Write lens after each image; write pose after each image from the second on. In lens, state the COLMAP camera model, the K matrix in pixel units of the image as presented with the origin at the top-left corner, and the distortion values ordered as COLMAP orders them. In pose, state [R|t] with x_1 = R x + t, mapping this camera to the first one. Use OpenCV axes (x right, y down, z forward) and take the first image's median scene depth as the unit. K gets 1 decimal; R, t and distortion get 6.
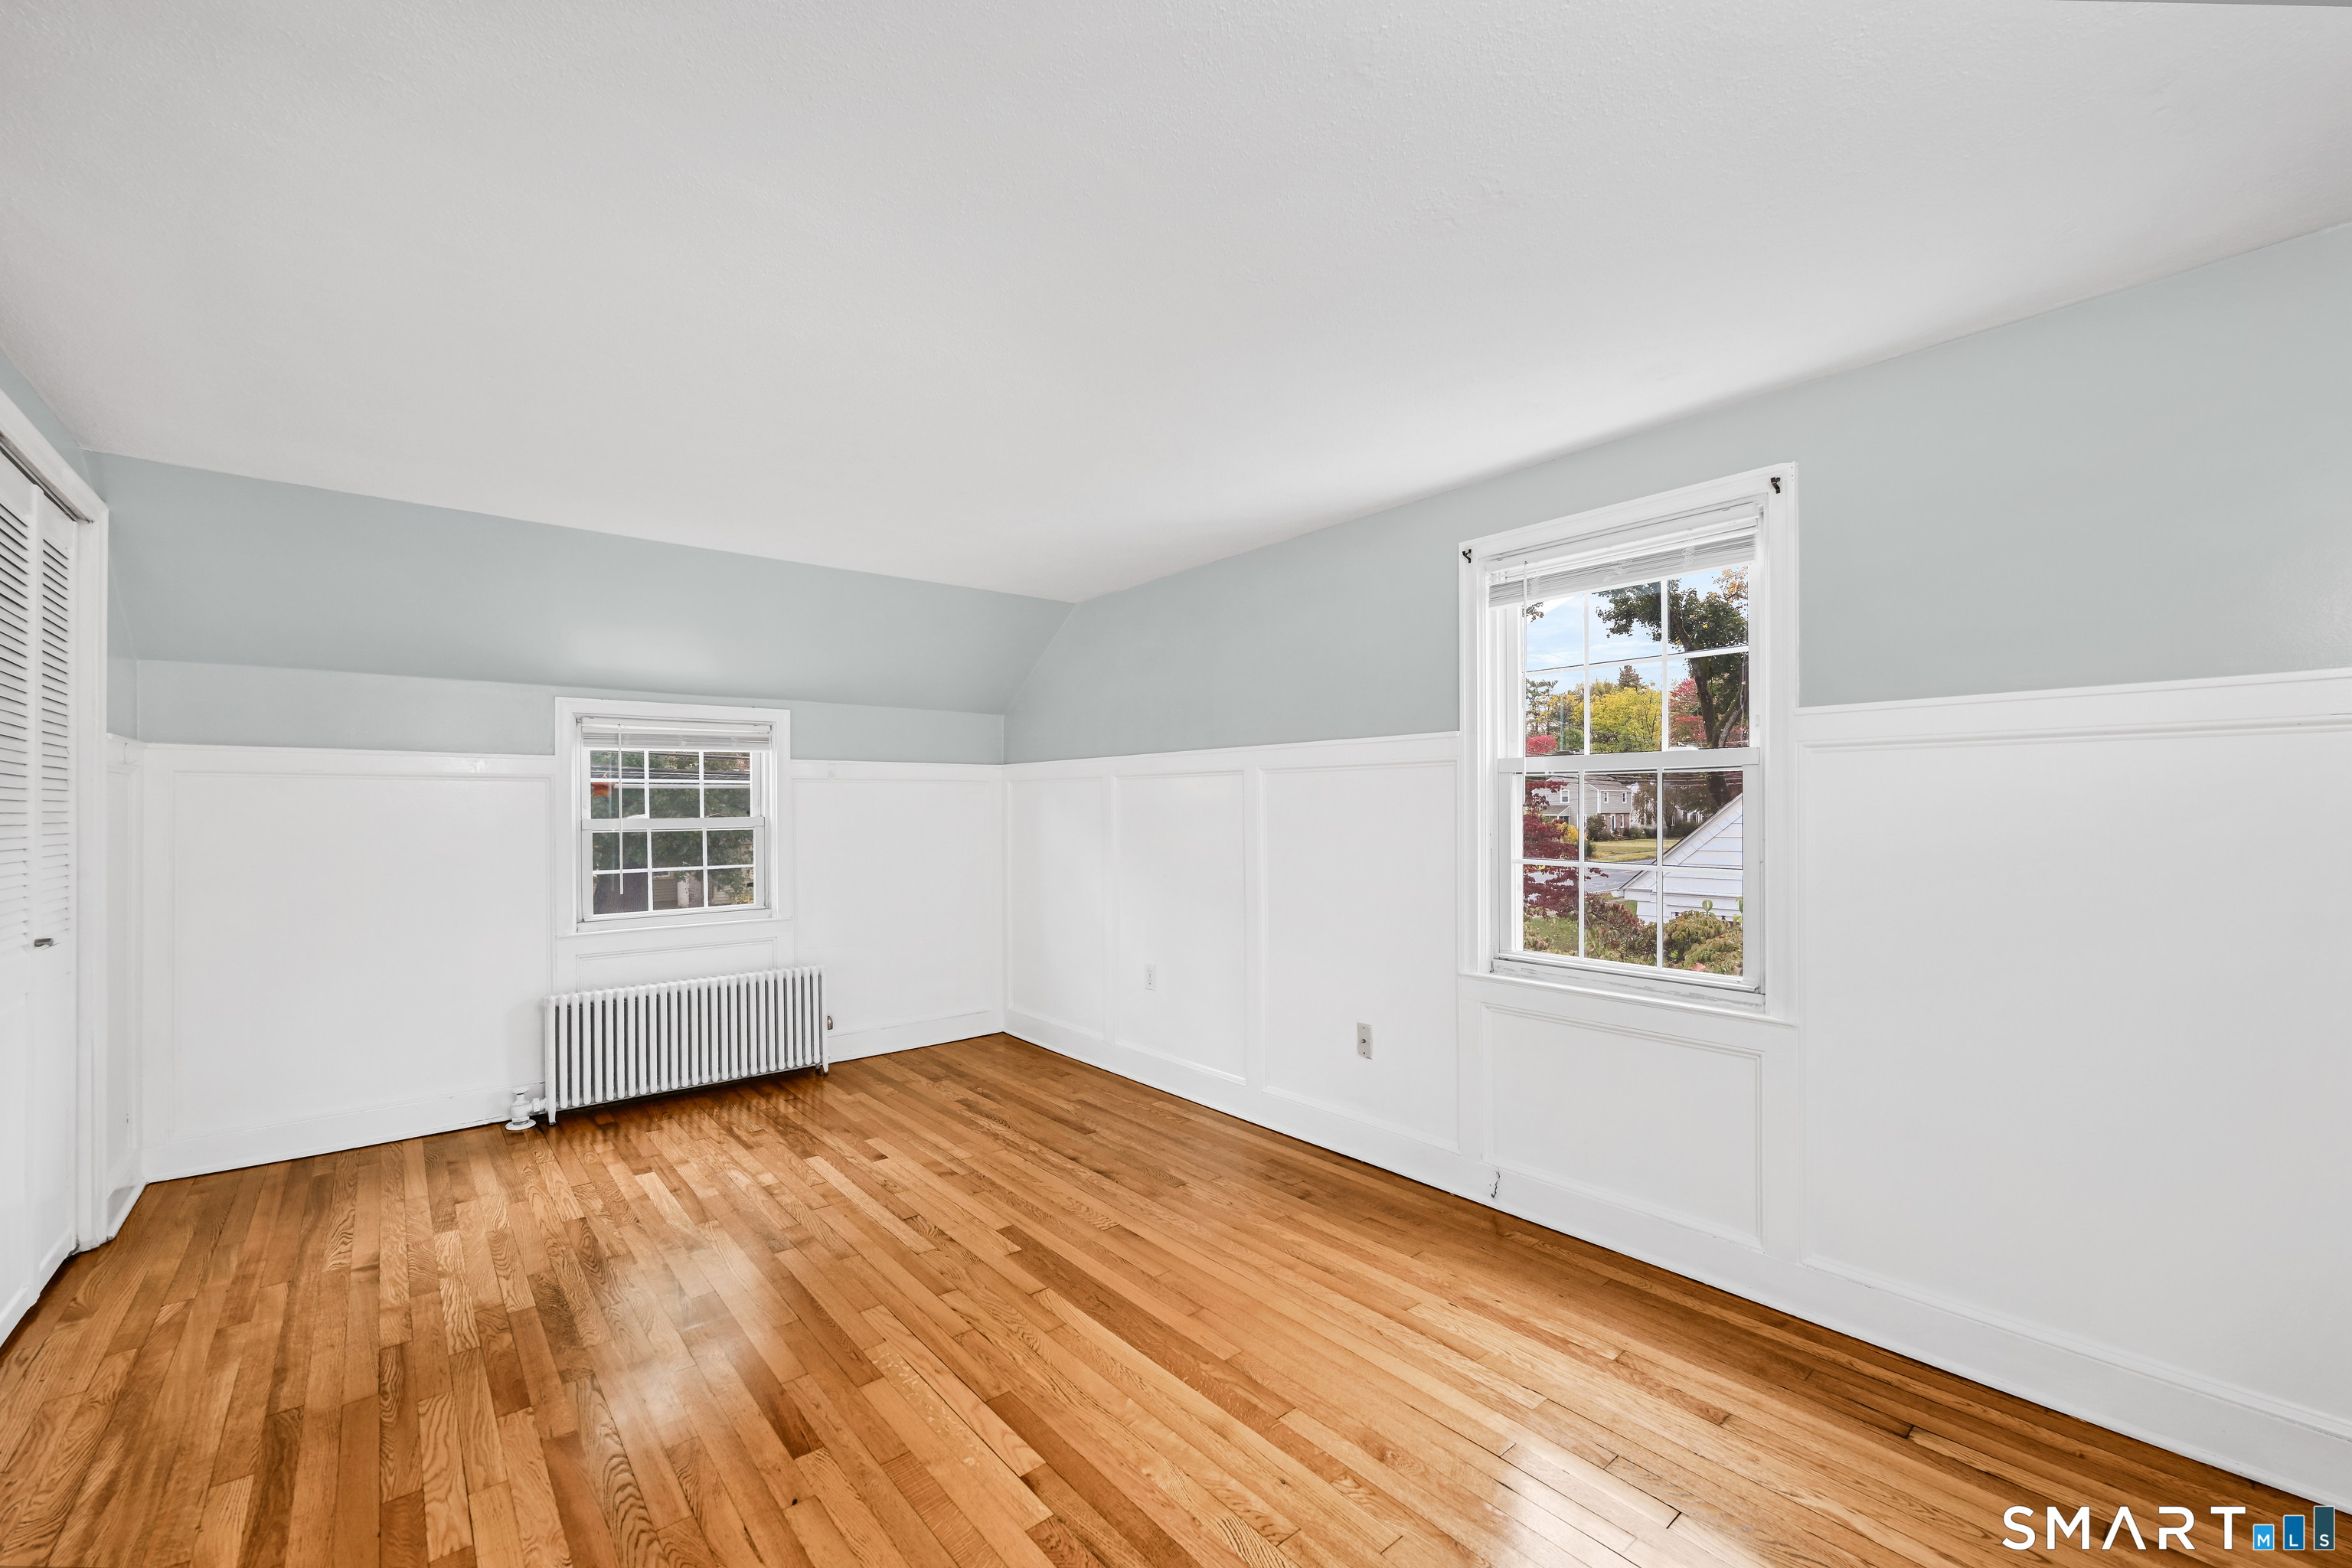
lens RADIAL K [[948.6, 0, 1187.4], [0, 948.6, 789.0], [0, 0, 1]] dist [-0.001182, -0.000206]
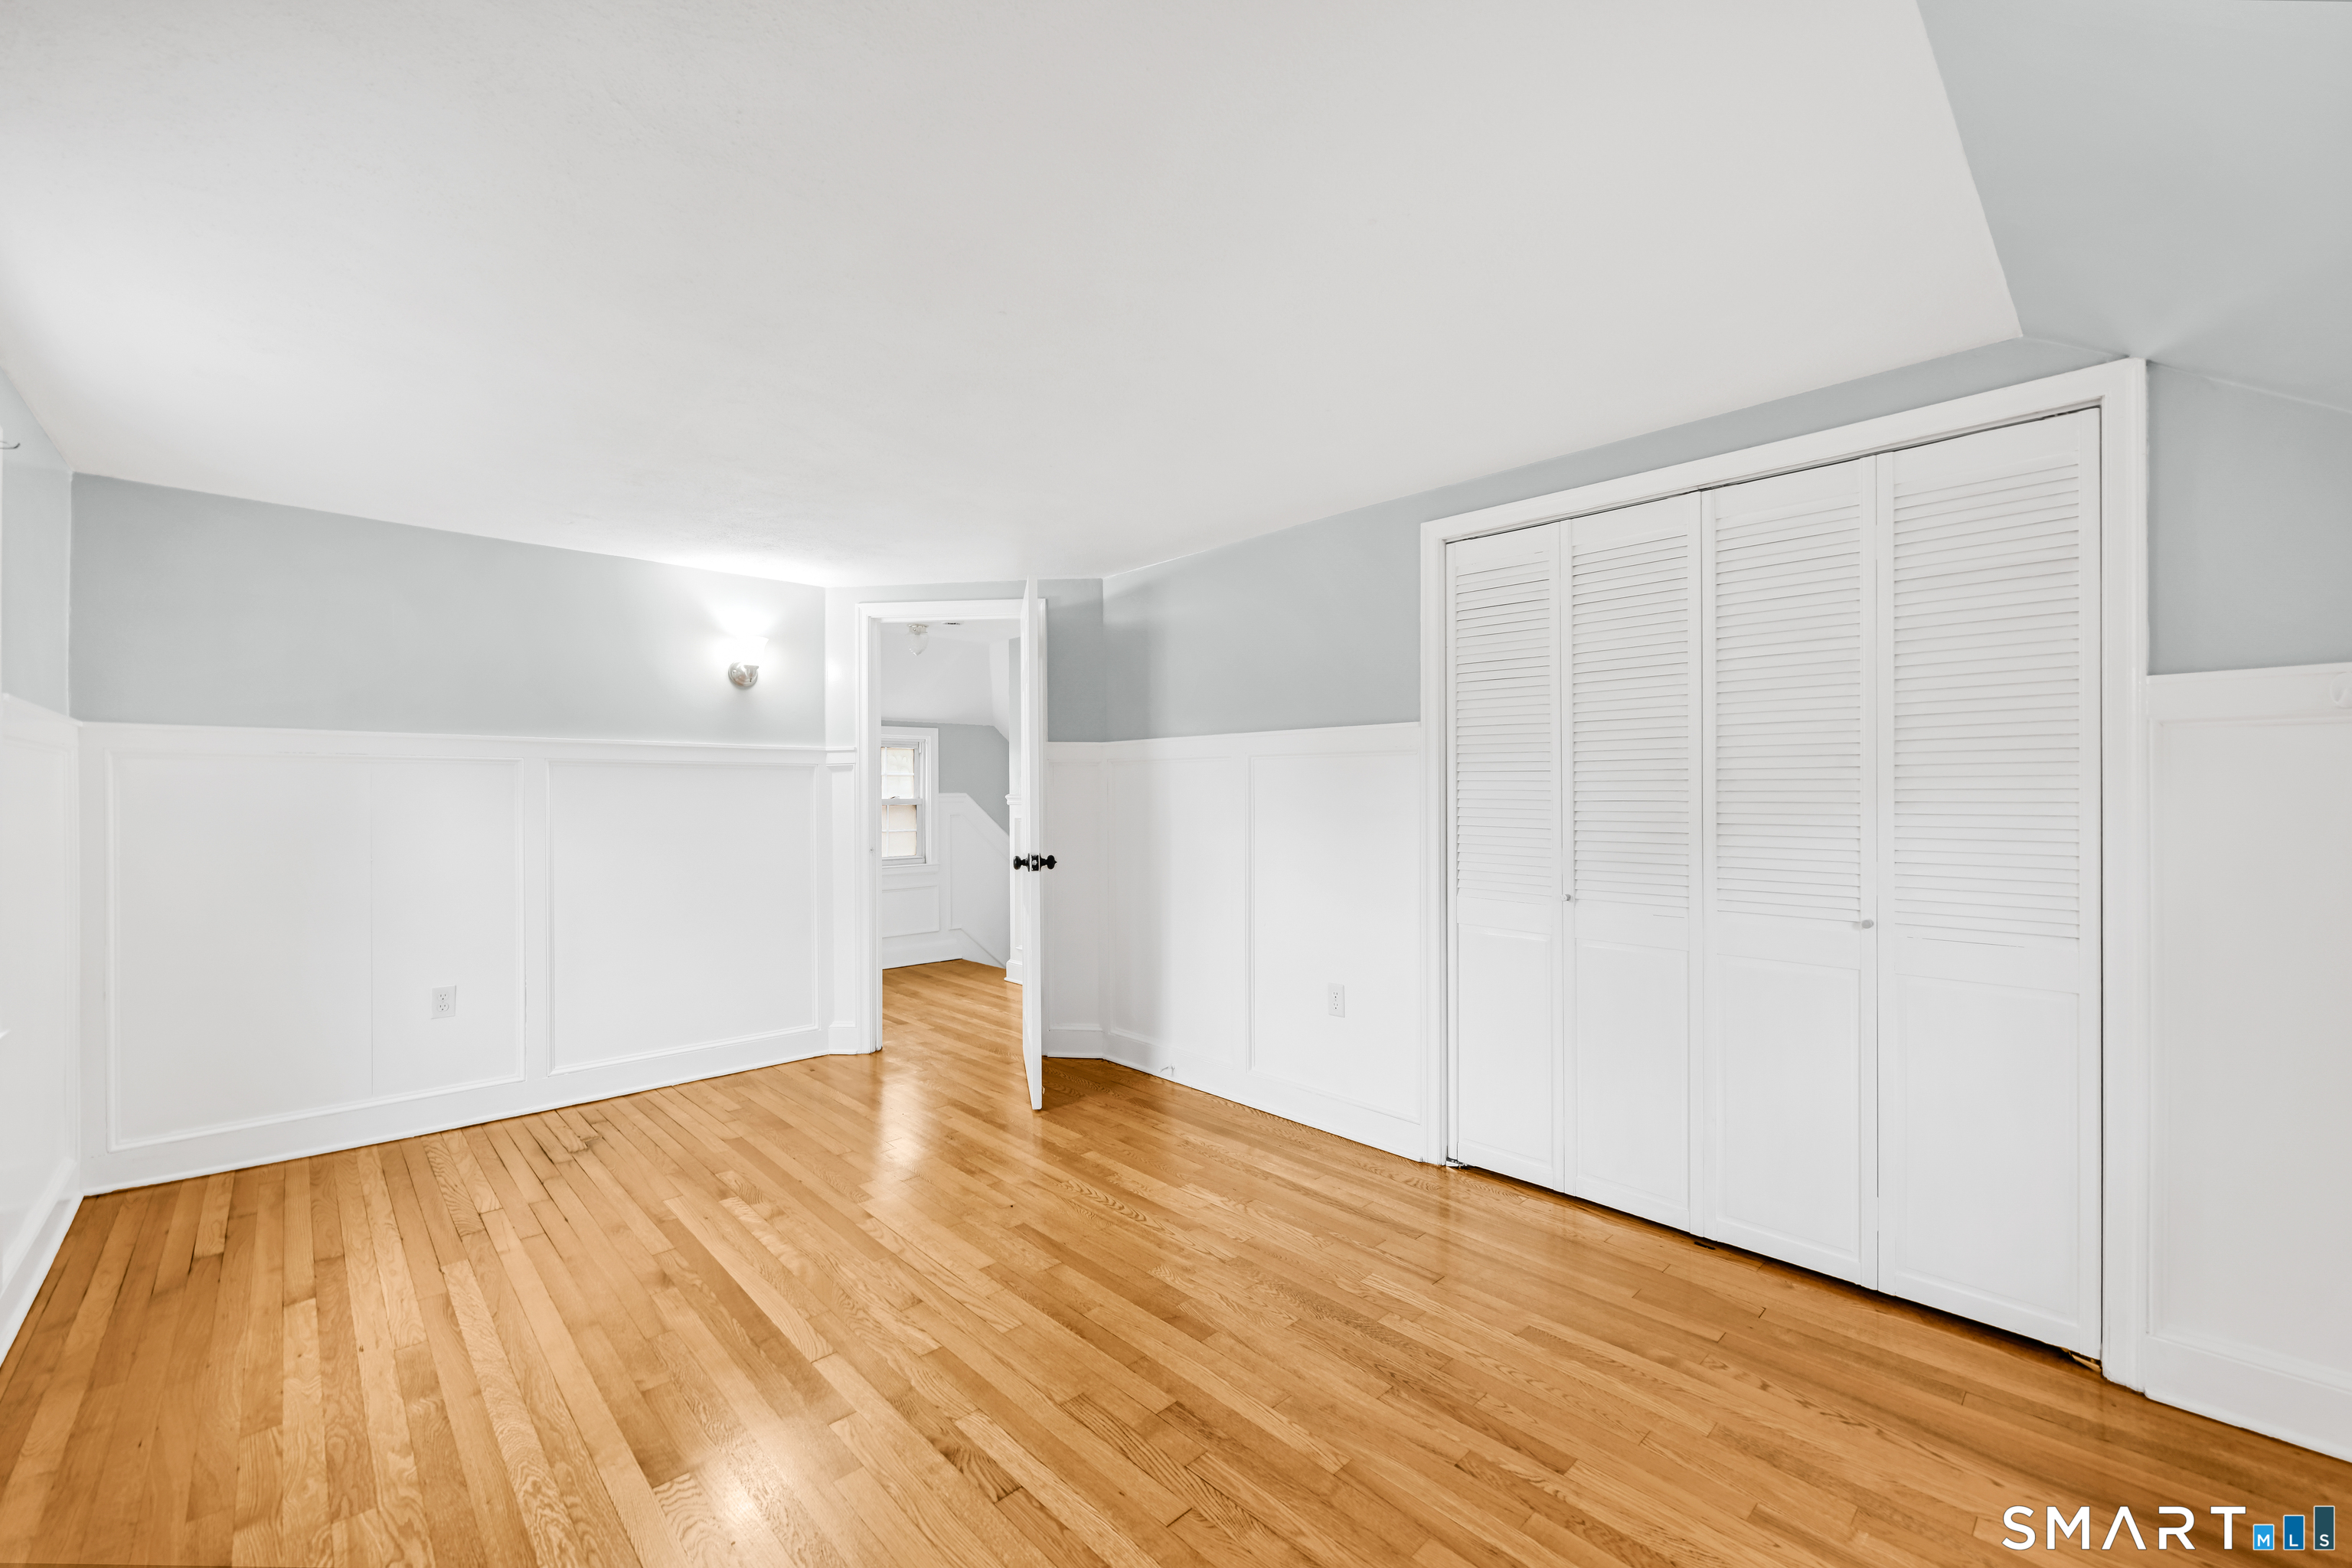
lens RADIAL K [[948.6, 0, 1187.4], [0, 948.6, 789.0], [0, 0, 1]] dist [-0.001182, -0.000206]
pose [[-0.998209, 0.010628, -0.058868, -0.457063], [0.011657, 0.999785, -0.017161, 0.036266], [0.058673, -0.017817, -0.998118, 1.956463]]
